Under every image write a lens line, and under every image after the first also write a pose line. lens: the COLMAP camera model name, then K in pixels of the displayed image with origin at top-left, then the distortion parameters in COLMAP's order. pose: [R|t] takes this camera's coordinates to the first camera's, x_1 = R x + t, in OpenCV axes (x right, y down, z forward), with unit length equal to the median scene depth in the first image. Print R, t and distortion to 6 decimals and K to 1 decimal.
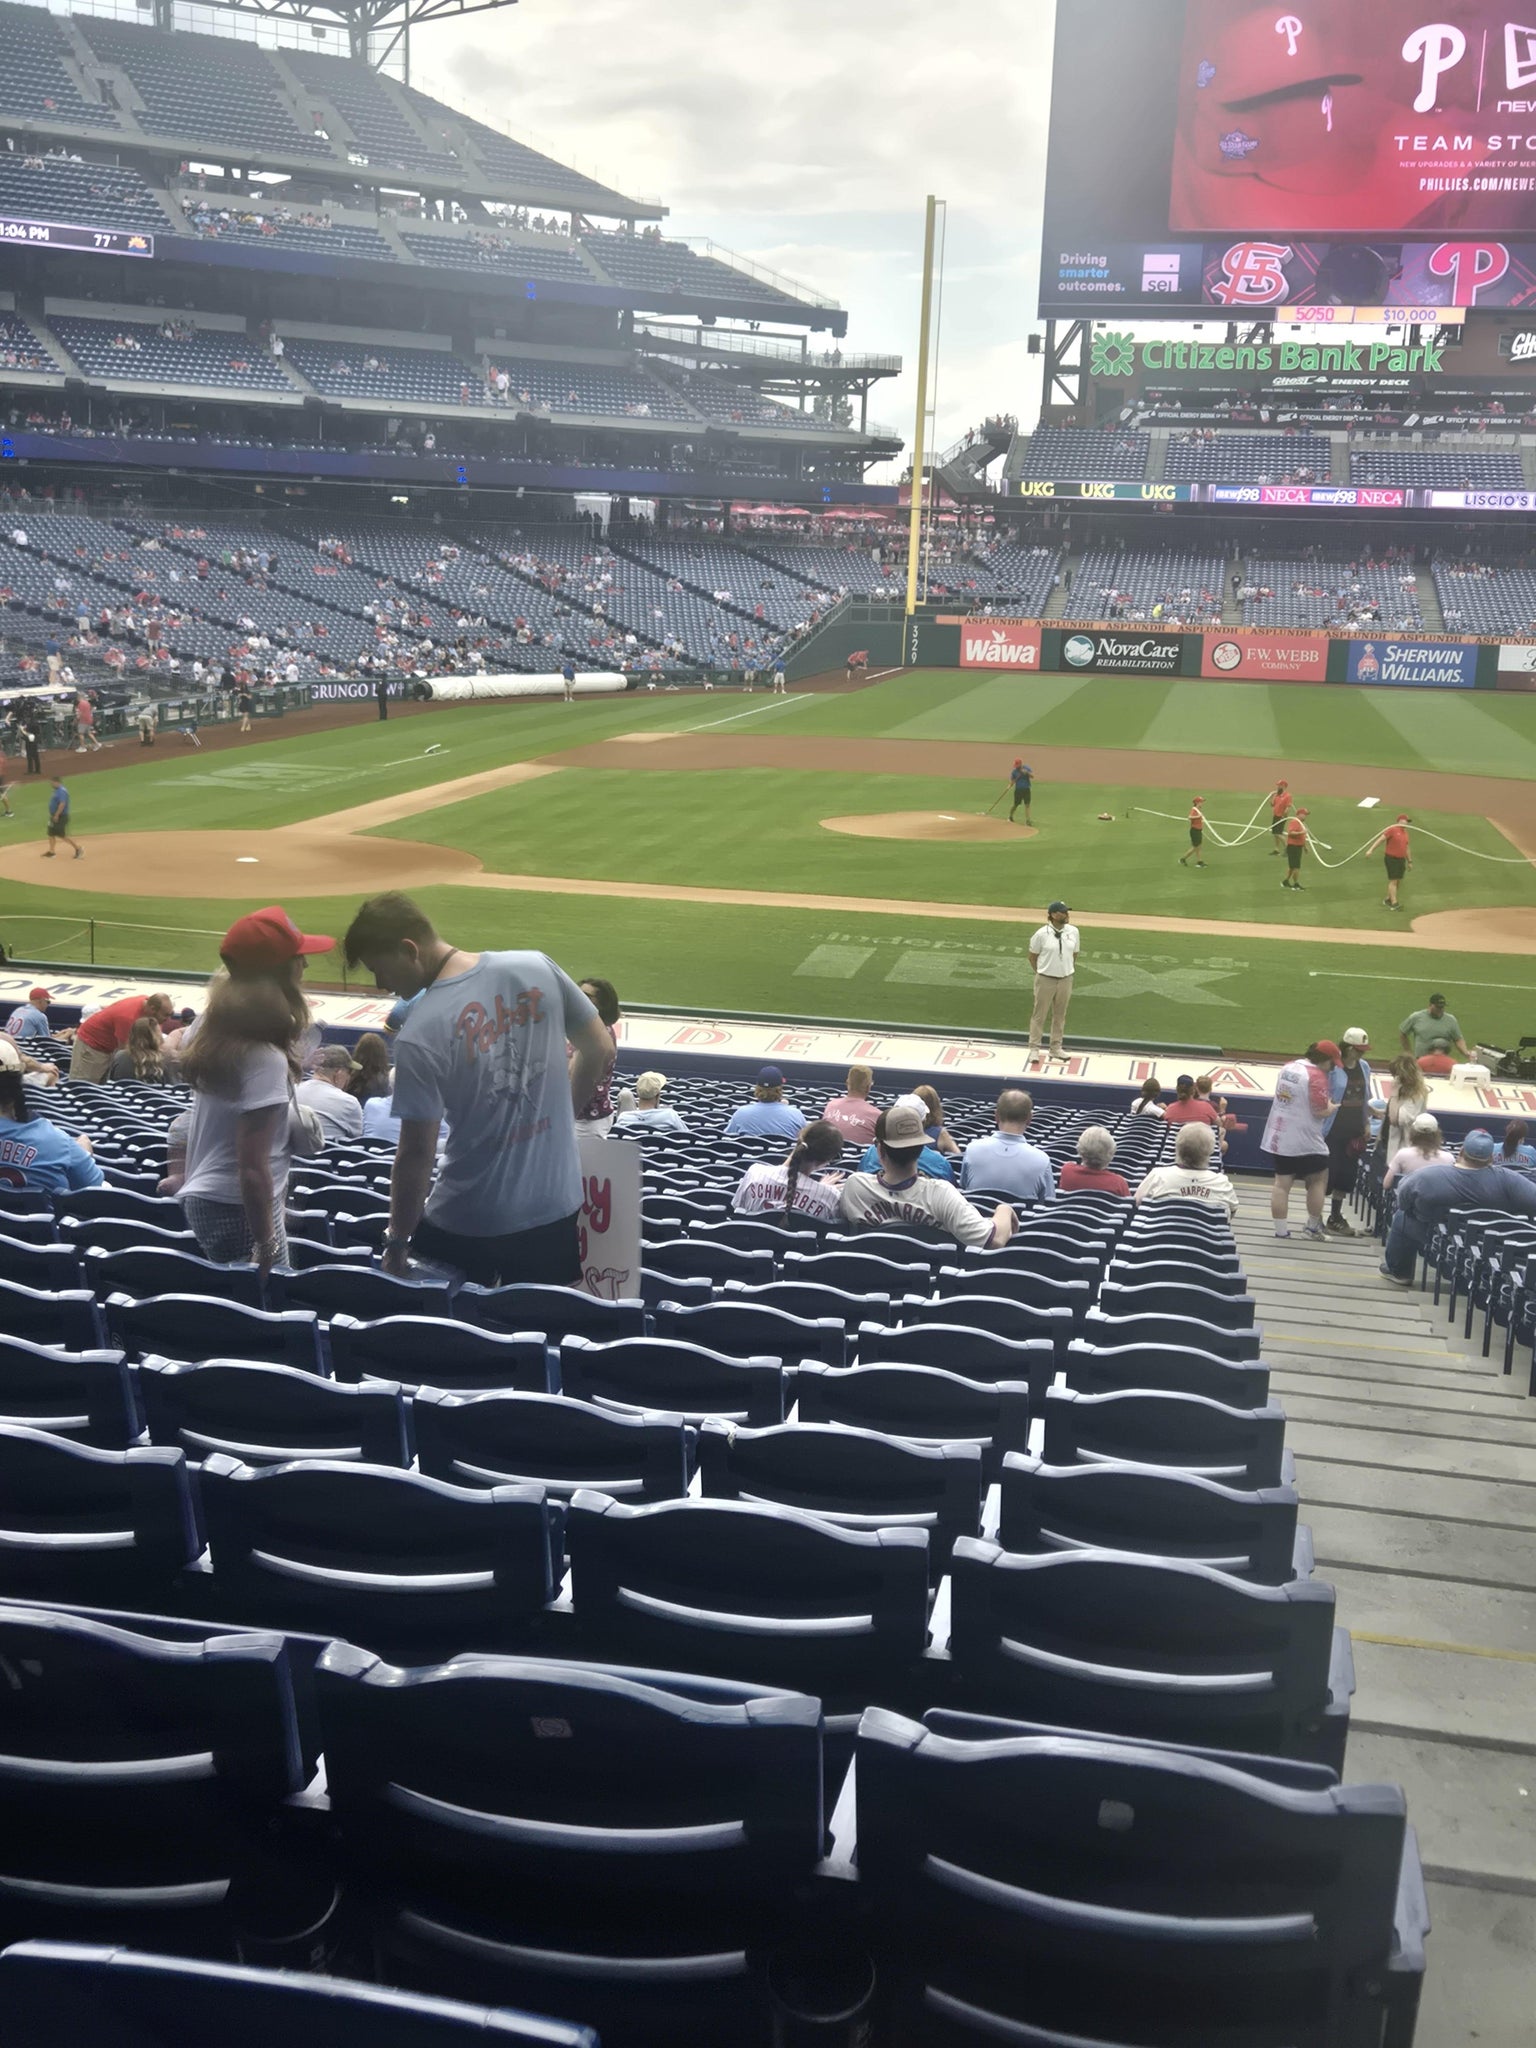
lens RADIAL K [[2379.6, 0, 759.2], [0, 2379.6, 1020.1], [0, 0, 1]] dist [0.067106, 0.008636]
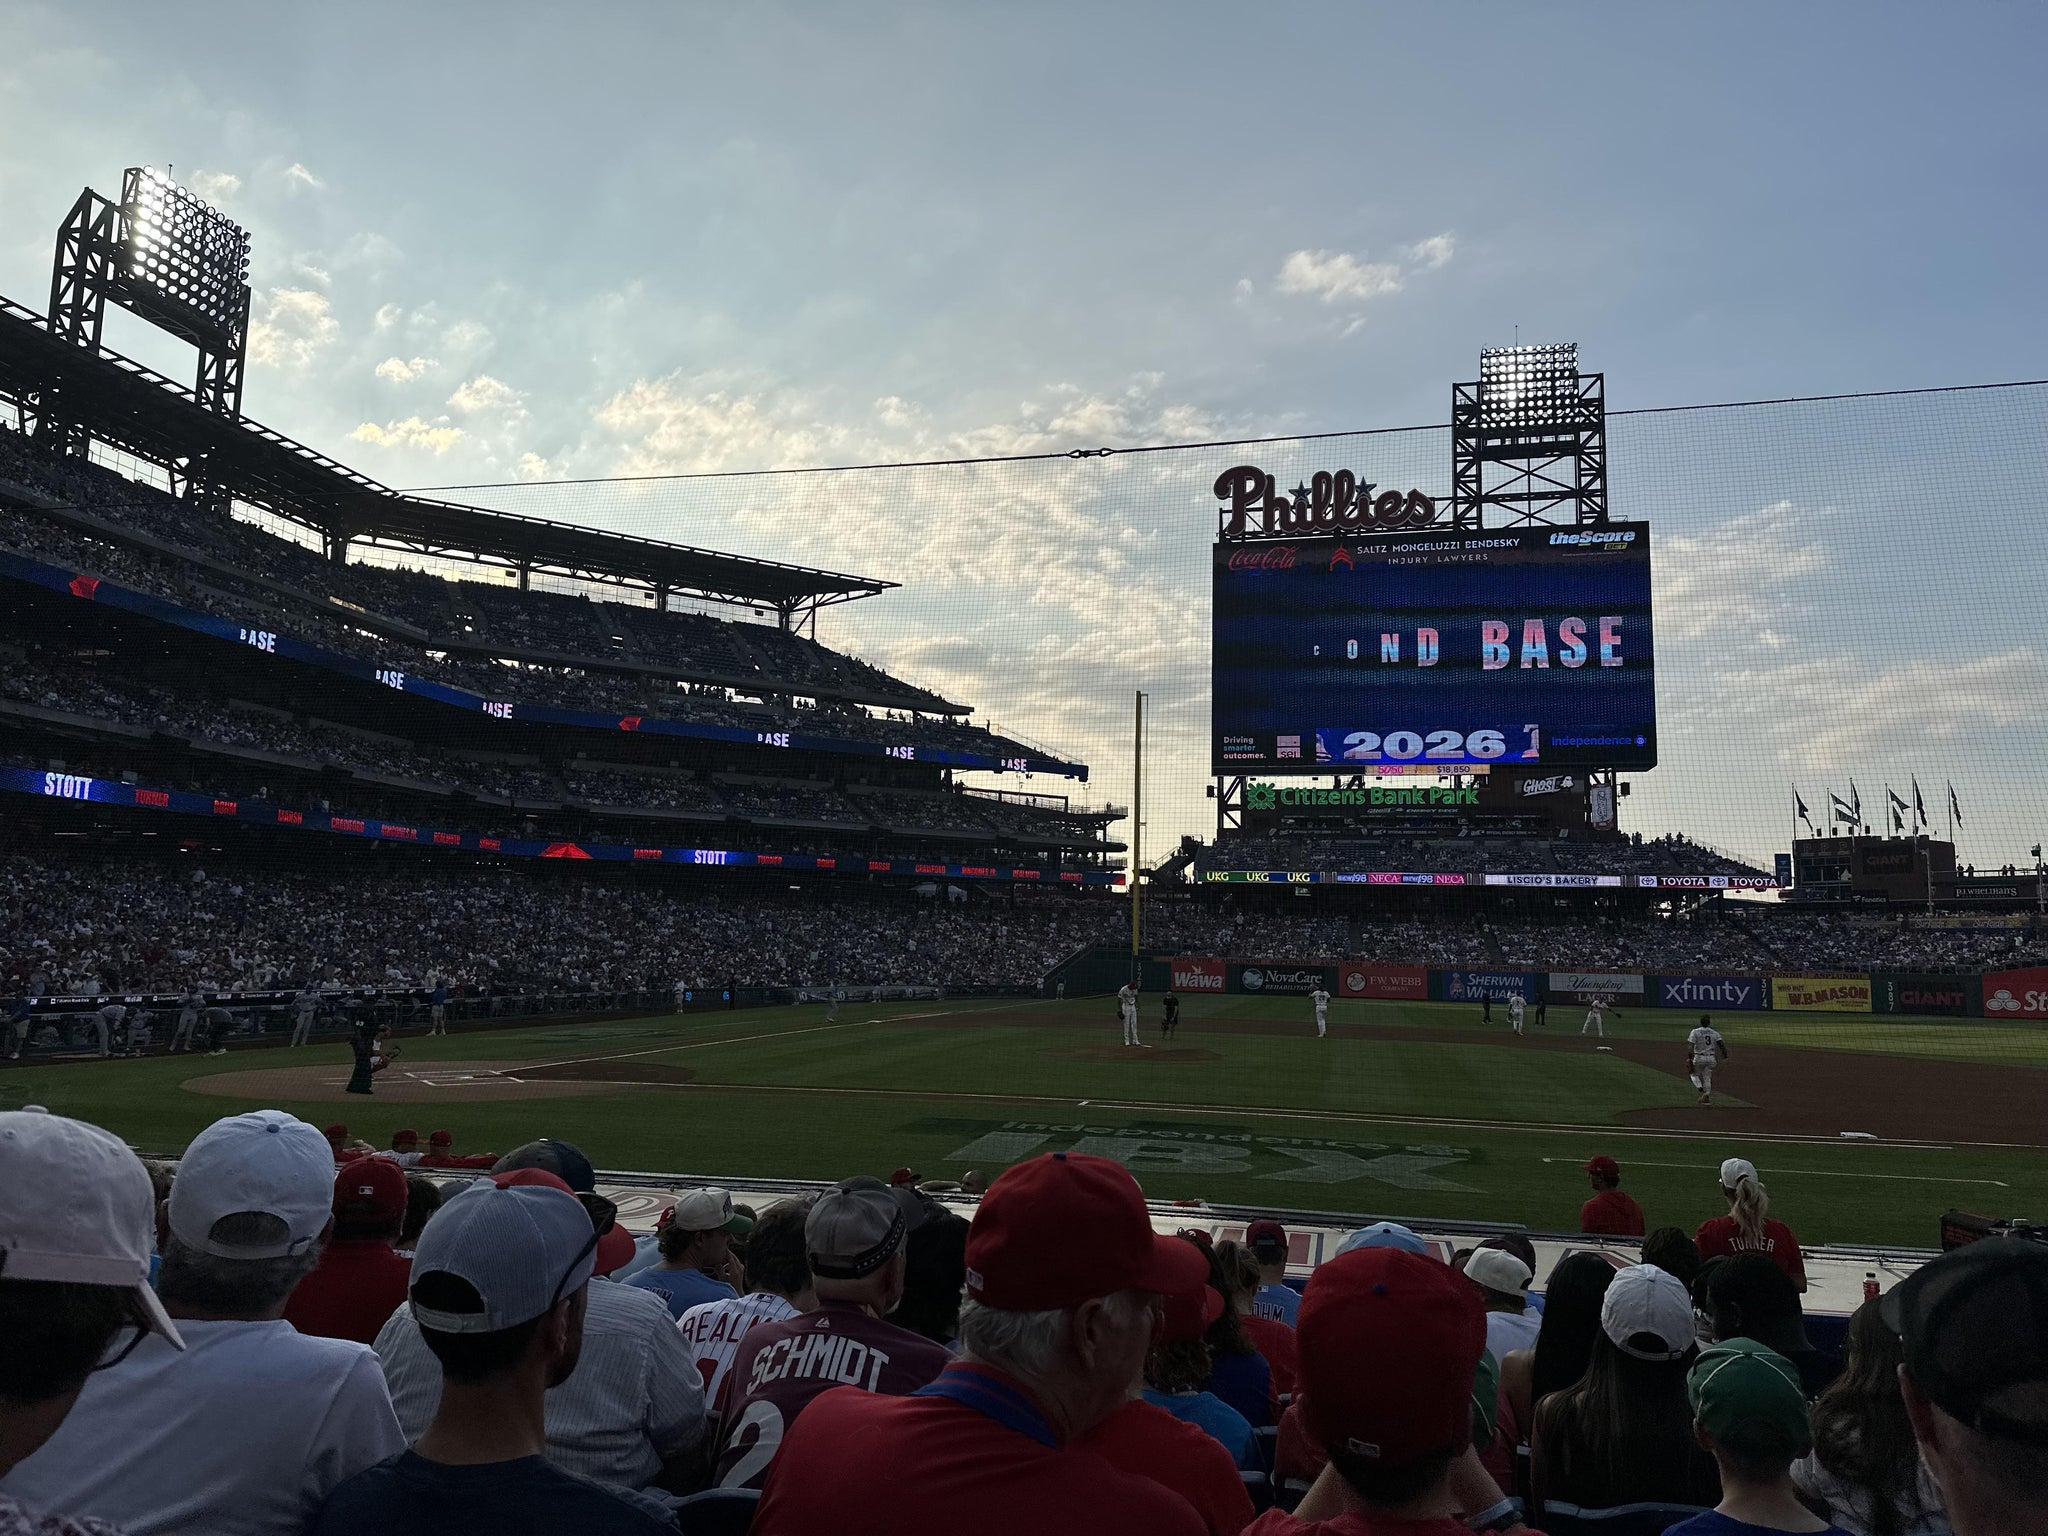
lens RADIAL K [[1424.0, 0, 1026.5], [0, 1424.0, 774.5], [0, 0, 1]] dist [0.166155, -0.298059]
pose [[0.999628, -0.018352, -0.020198, 0.015118], [0.010931, 0.947402, -0.319859, 0.005035], [0.025006, 0.319519, 0.947250, 0.121980]]
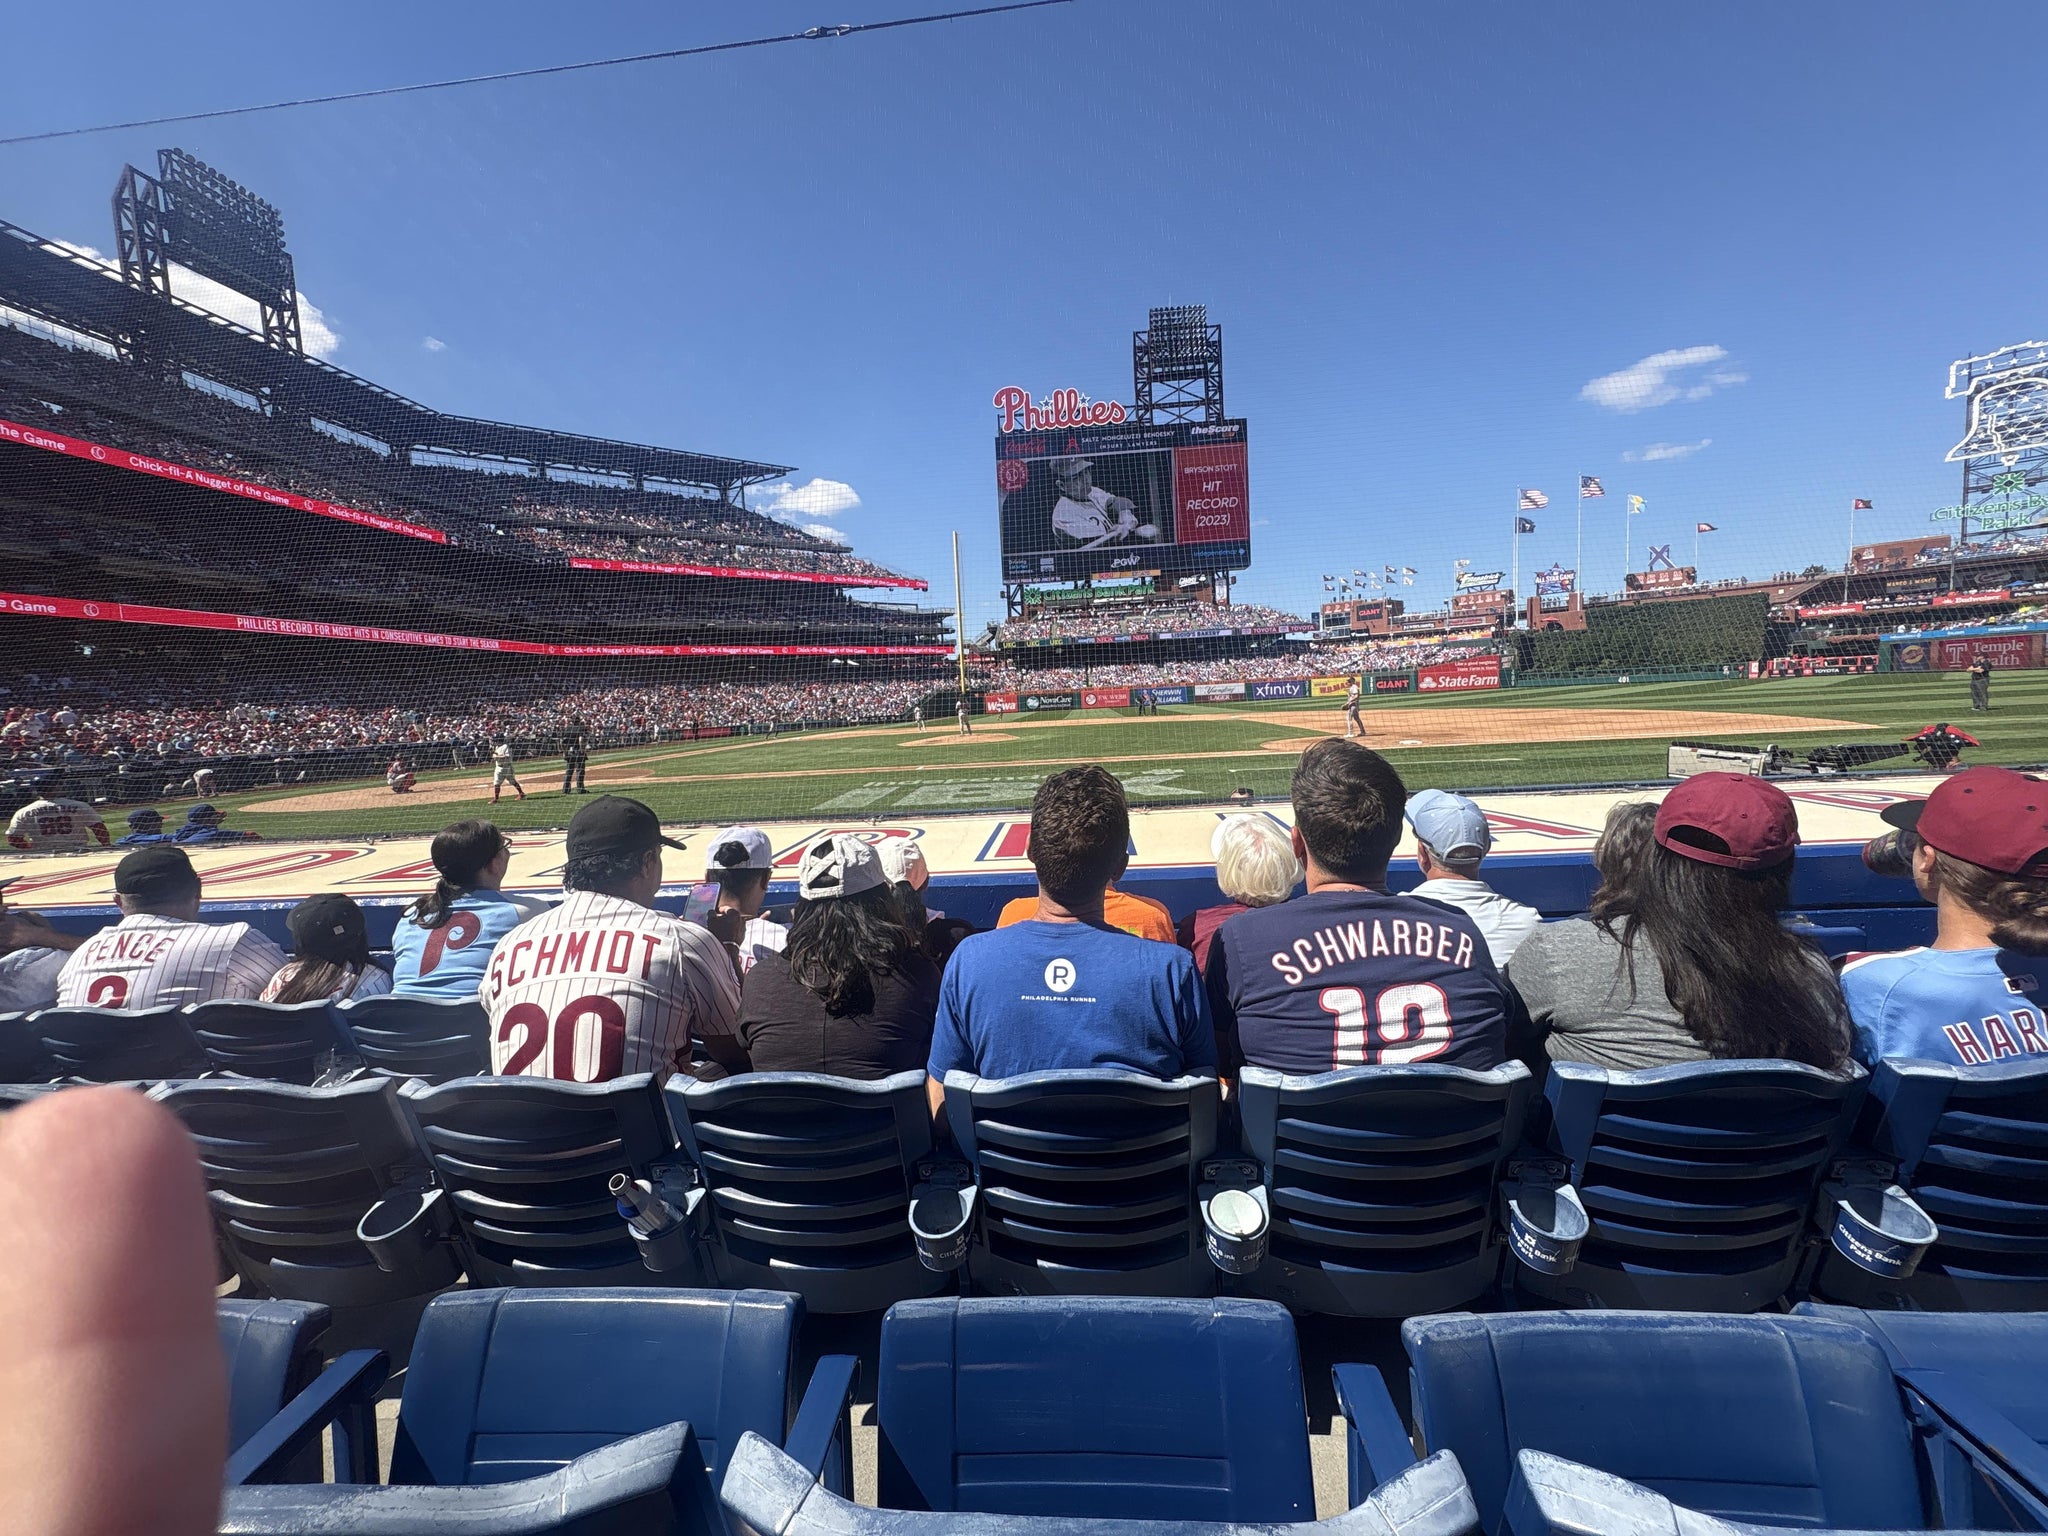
lens RADIAL K [[819.6, 0, 1025.3], [0, 819.6, 765.8], [0, 0, 1]] dist [0.002202, 0.000183]
pose [[0.988414, -0.096209, 0.117392, 0.018171], [0.109449, 0.987650, -0.112108, 0.005616], [-0.105157, 0.123658, 0.986737, 0.154723]]
